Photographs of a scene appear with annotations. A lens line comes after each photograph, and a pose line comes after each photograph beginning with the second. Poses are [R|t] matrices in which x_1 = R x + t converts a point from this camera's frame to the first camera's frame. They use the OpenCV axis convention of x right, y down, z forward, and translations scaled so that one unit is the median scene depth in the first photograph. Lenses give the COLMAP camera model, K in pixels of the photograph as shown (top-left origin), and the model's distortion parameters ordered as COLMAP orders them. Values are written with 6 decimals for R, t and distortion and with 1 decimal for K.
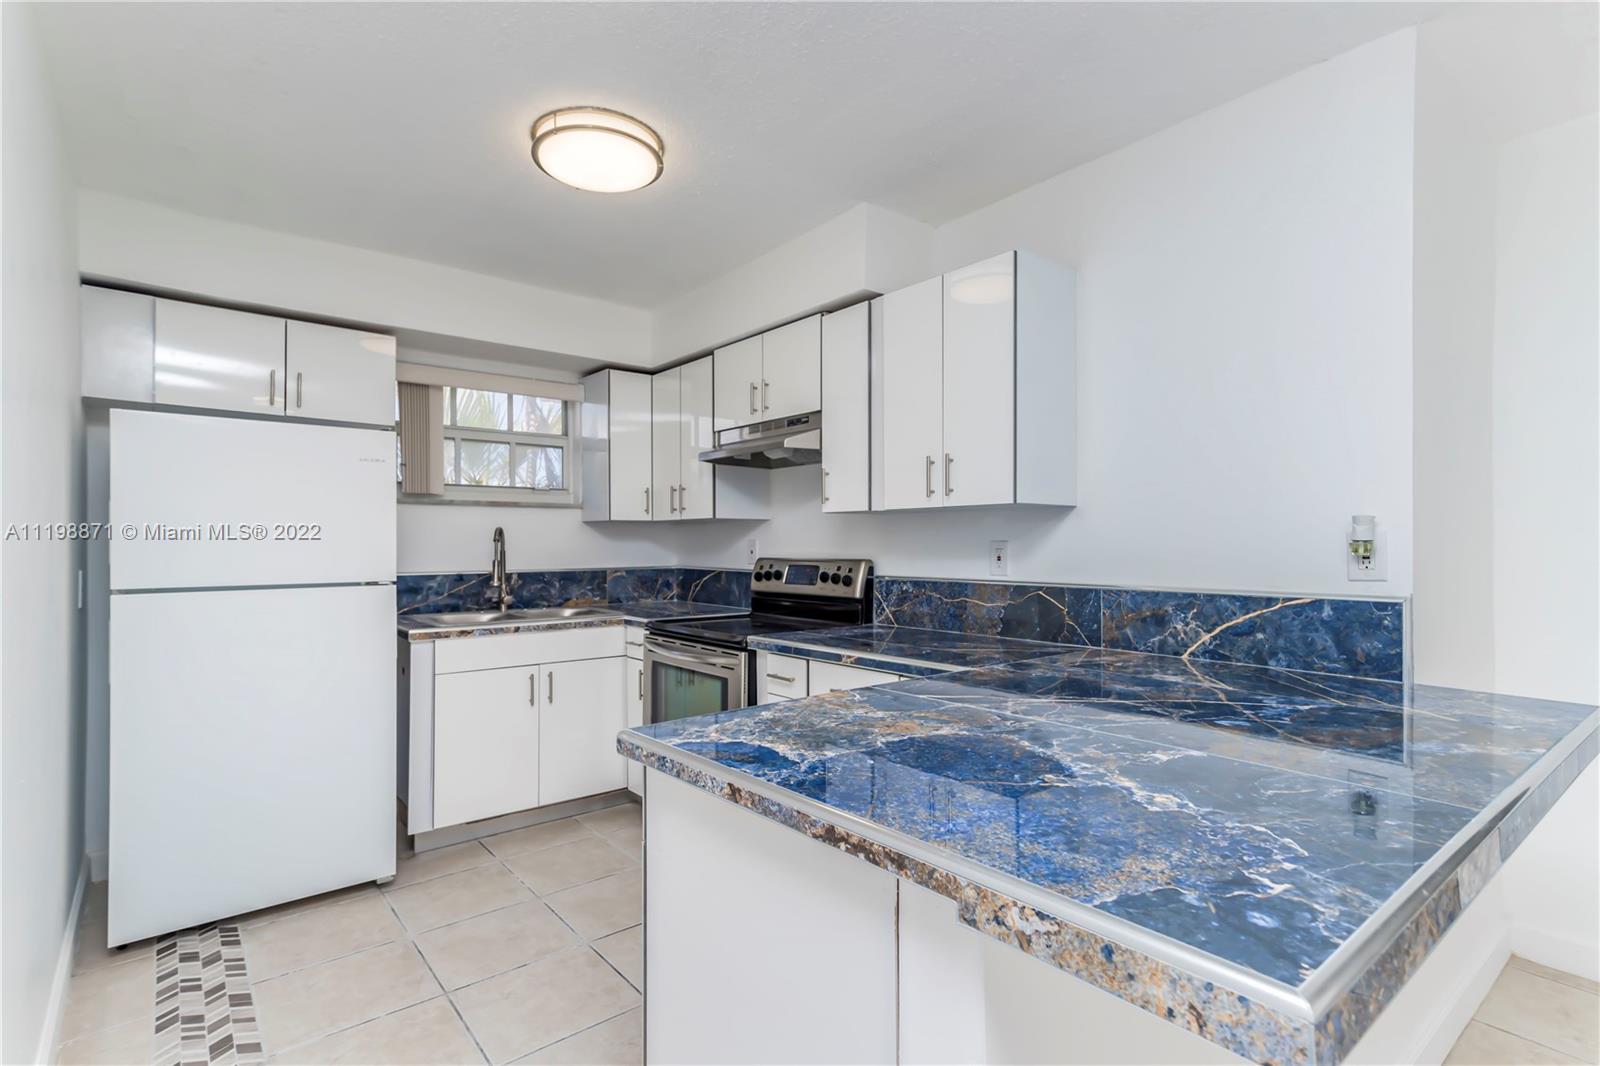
lens RADIAL K [[777.0, 0, 800.7], [0, 777.0, 543.3], [0, 0, 1]] dist [0.013371, 0.000148]
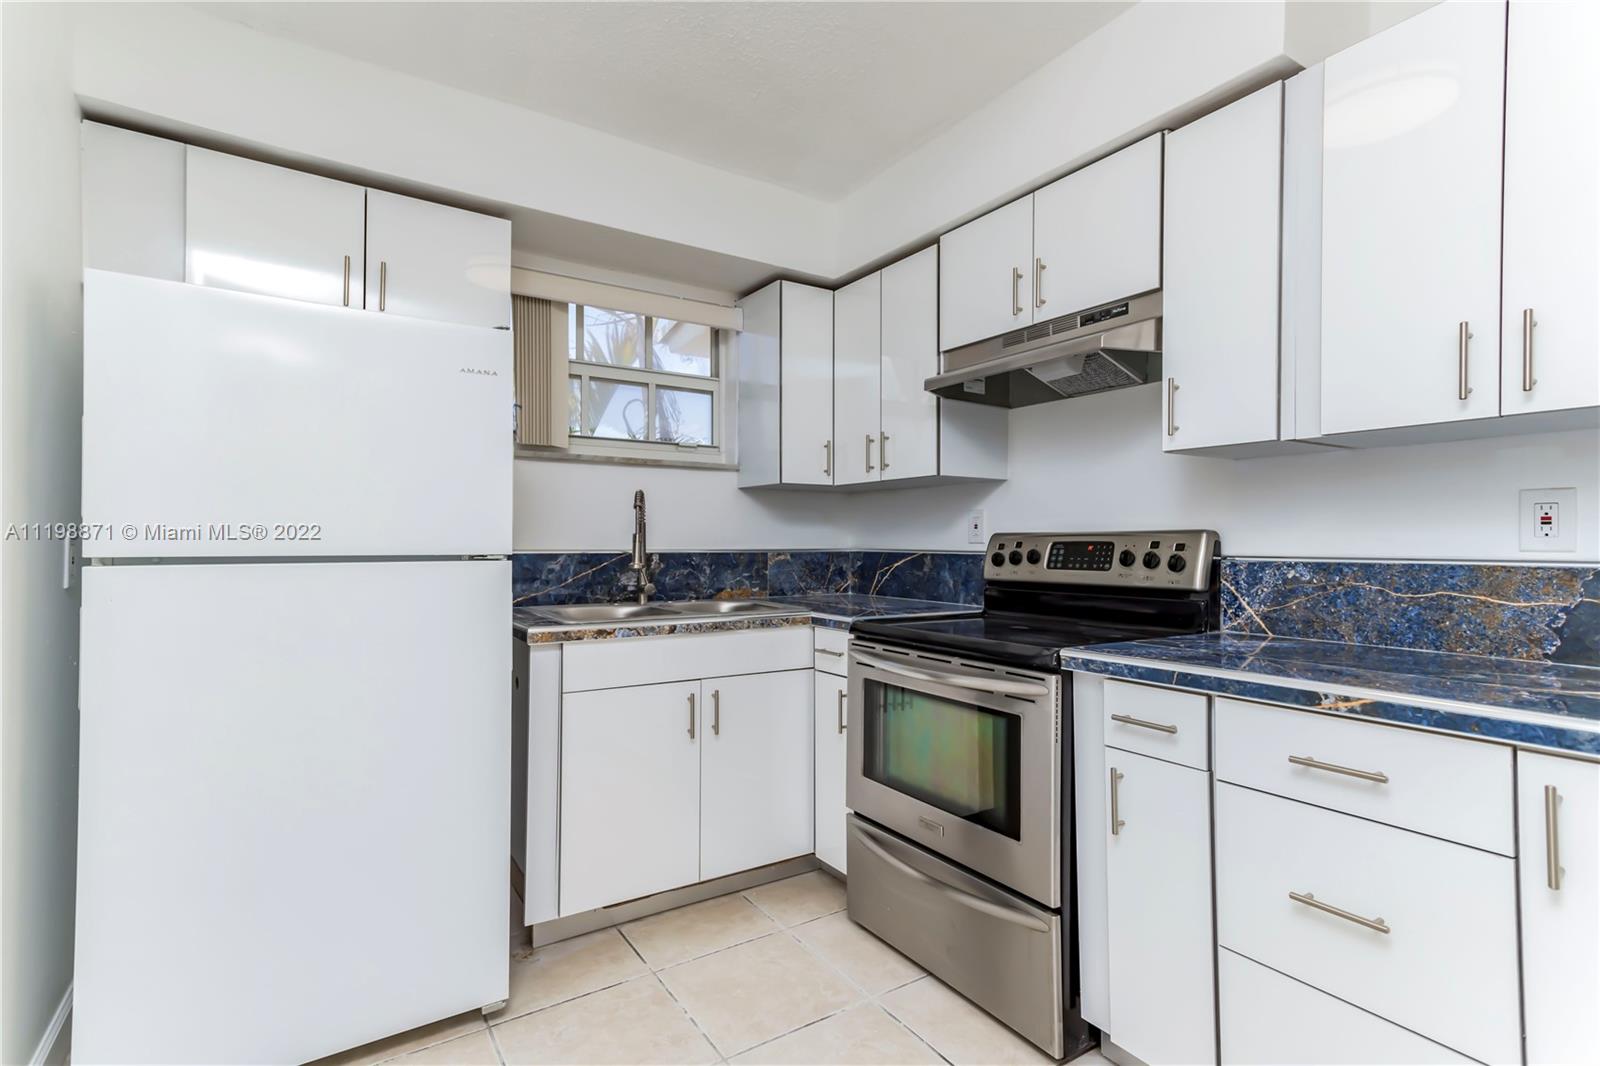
lens RADIAL K [[777.0, 0, 797.1], [0, 777.0, 537.9], [0, 0, 1]] dist [0.013371, 0.000148]
pose [[0.993648, 0.004449, -0.112443, -0.171822], [-0.005026, 0.999976, -0.004845, 0.030562], [0.112419, 0.005379, 0.993646, 0.311540]]
